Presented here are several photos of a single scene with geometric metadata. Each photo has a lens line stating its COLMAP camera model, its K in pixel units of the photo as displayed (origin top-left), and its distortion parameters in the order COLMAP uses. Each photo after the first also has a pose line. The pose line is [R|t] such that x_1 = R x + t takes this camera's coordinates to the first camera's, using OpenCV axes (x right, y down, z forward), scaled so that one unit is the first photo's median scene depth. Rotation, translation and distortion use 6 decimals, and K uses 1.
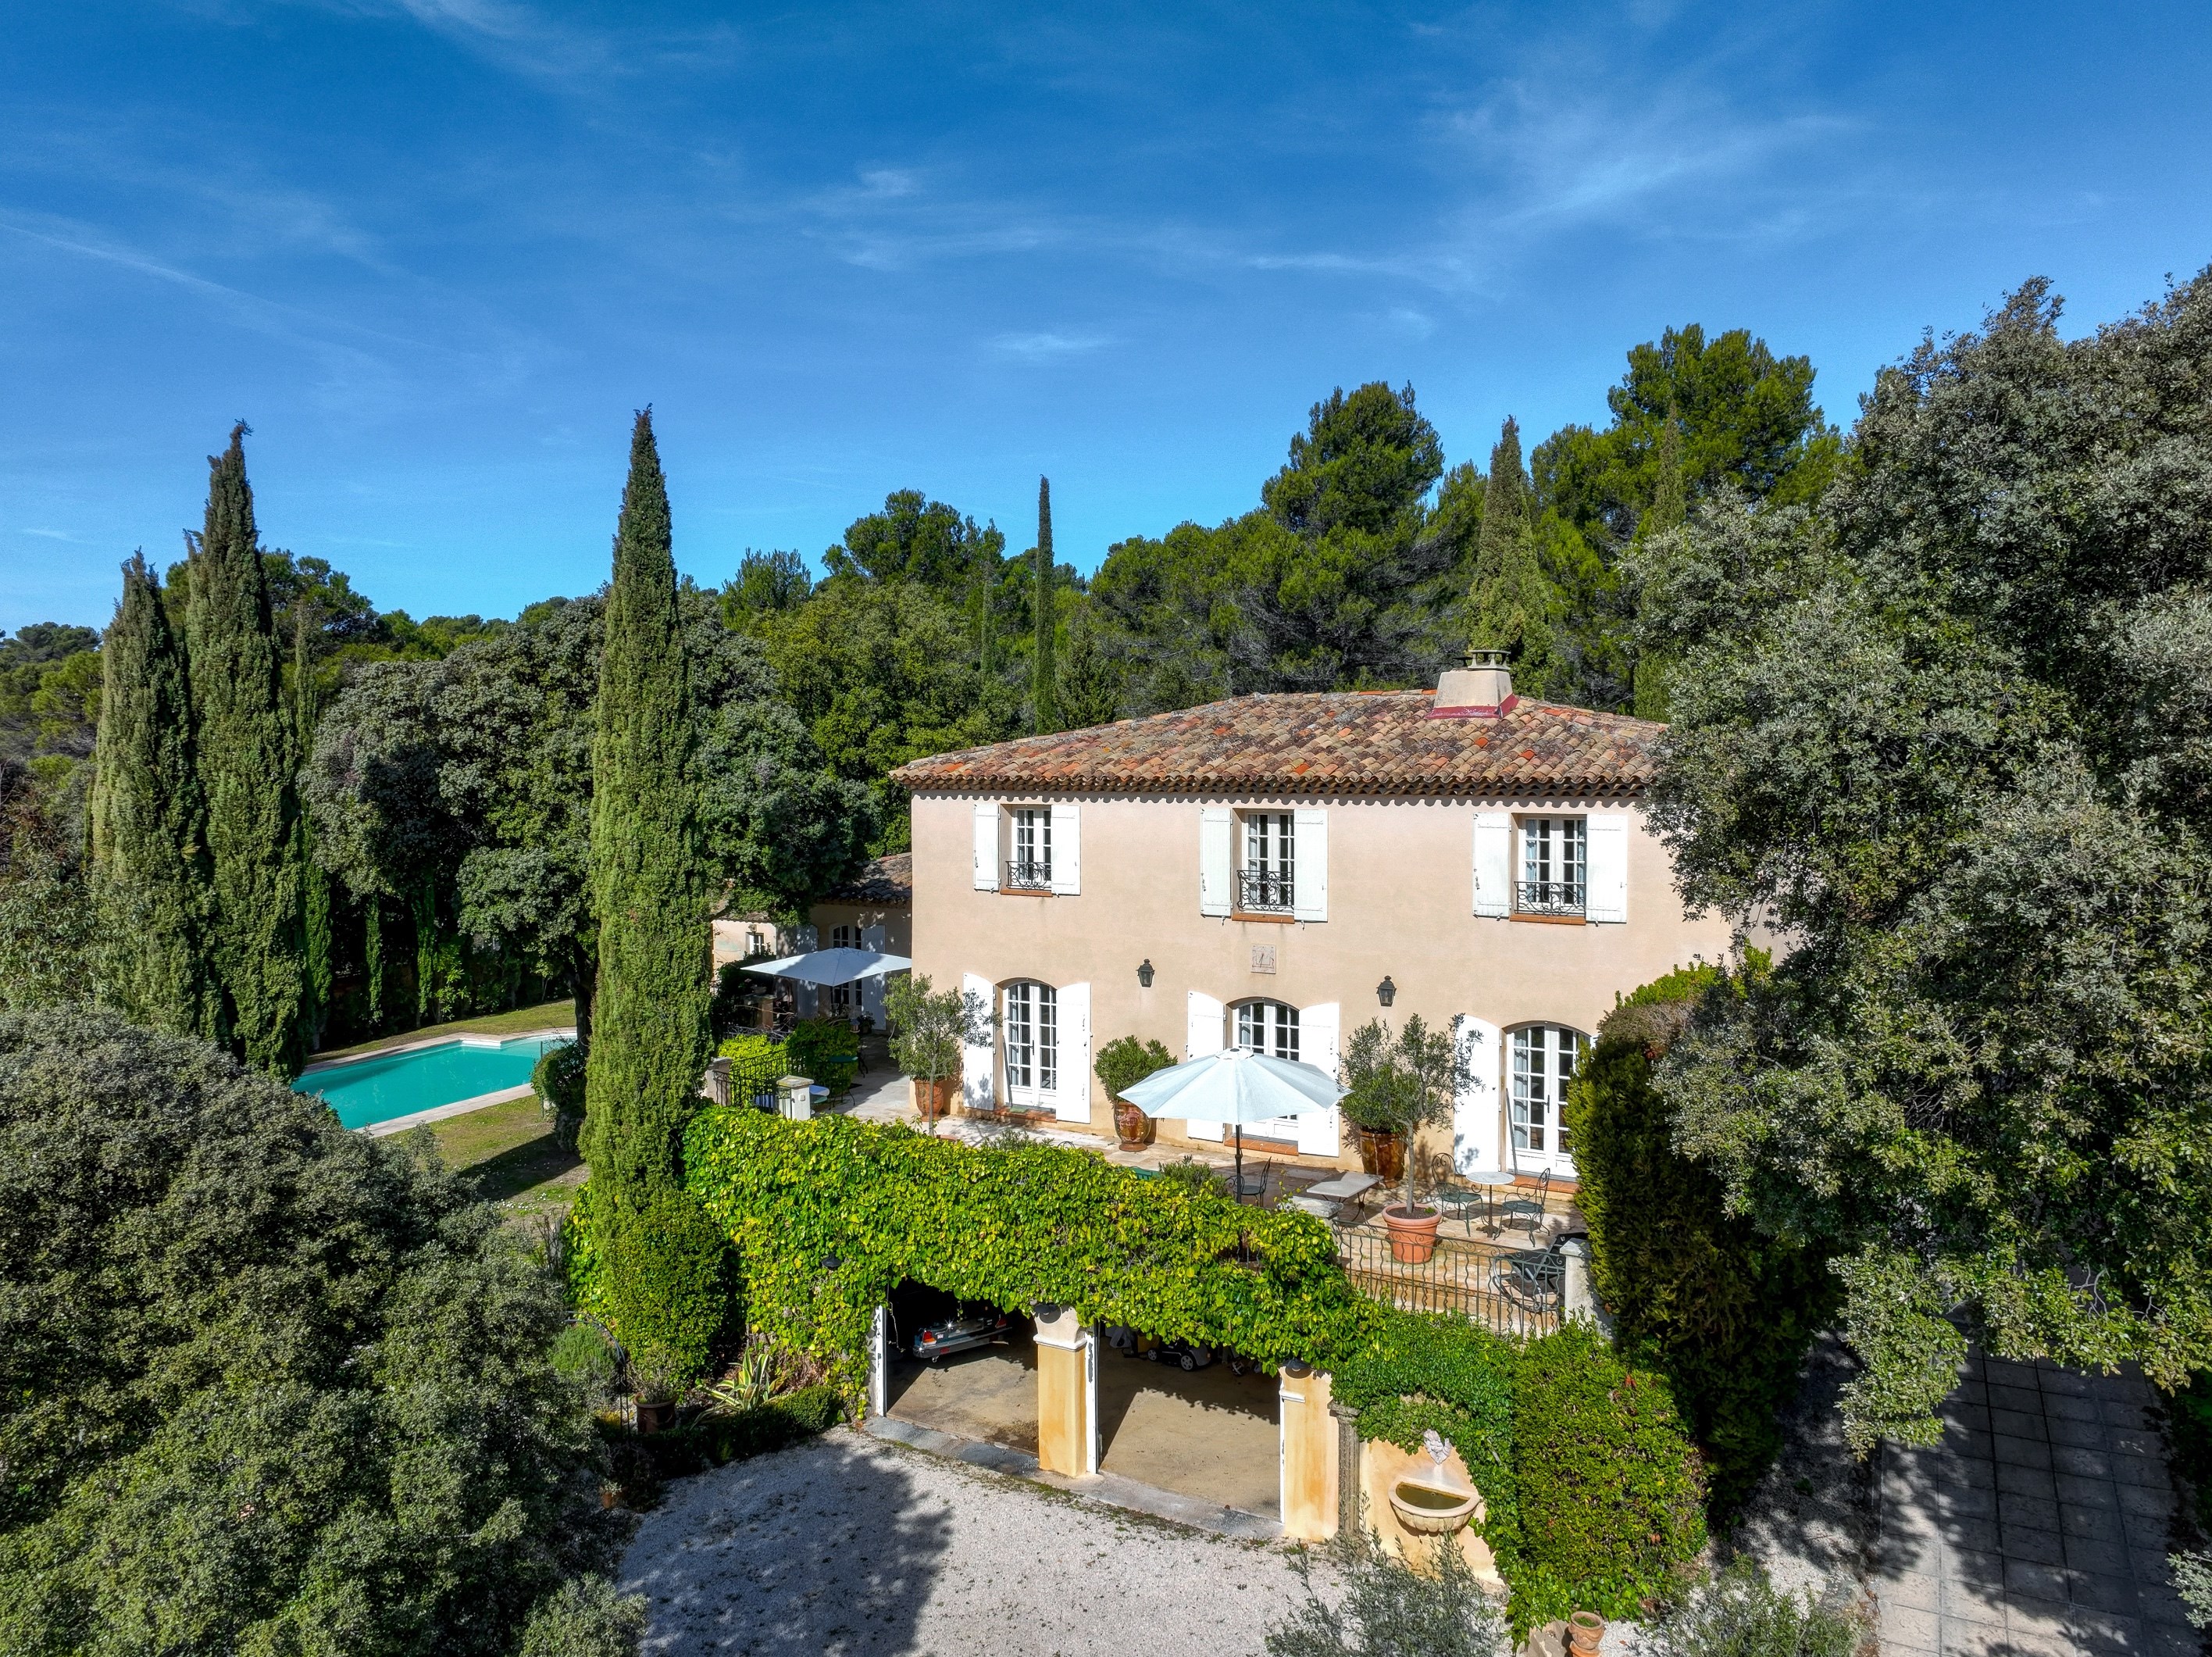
lens RADIAL K [[1564.7, 0, 1165.6], [0, 1564.7, 841.7], [0, 0, 1]] dist [-0.000549, 0.005919]
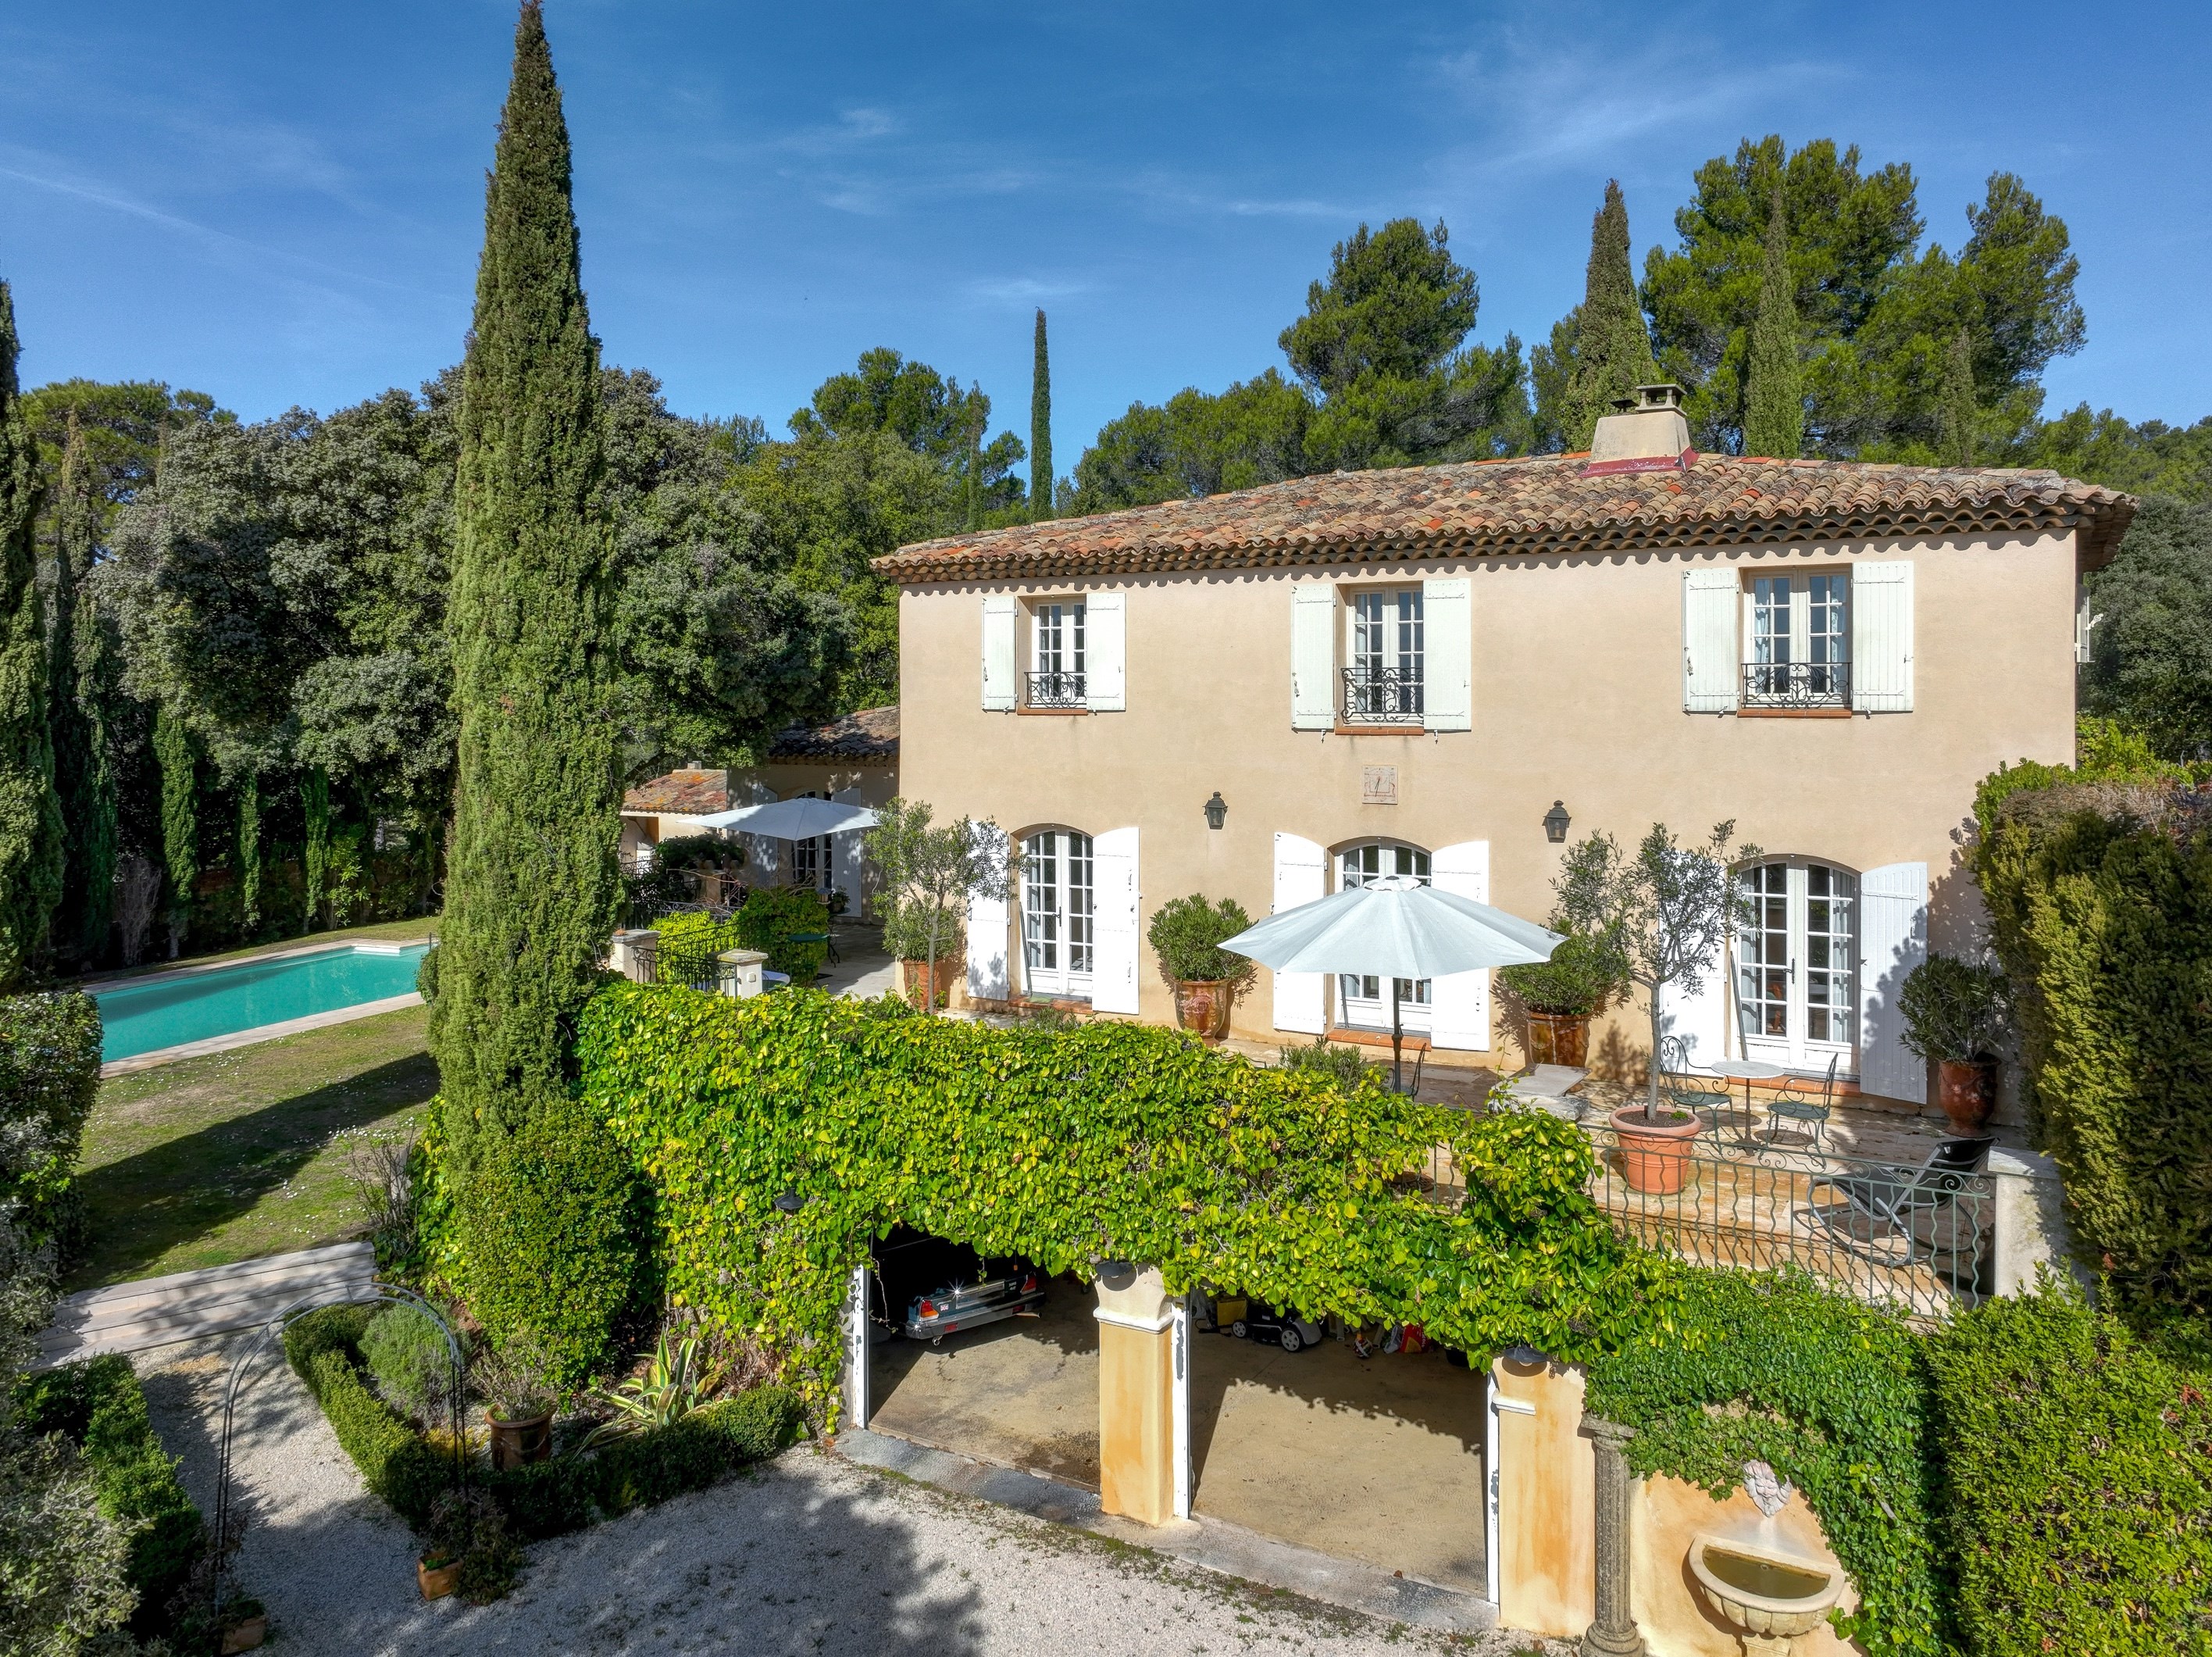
lens RADIAL K [[1244.3, 0, 1106.0], [0, 1244.3, 828.5], [0, 0, 1]] dist [-0.000342, -0.000780]
pose [[0.999480, -0.000486, 0.032253, -0.090221], [0.001640, 0.999359, -0.035765, 0.121677], [-0.032215, 0.035800, 0.998840, 0.434204]]
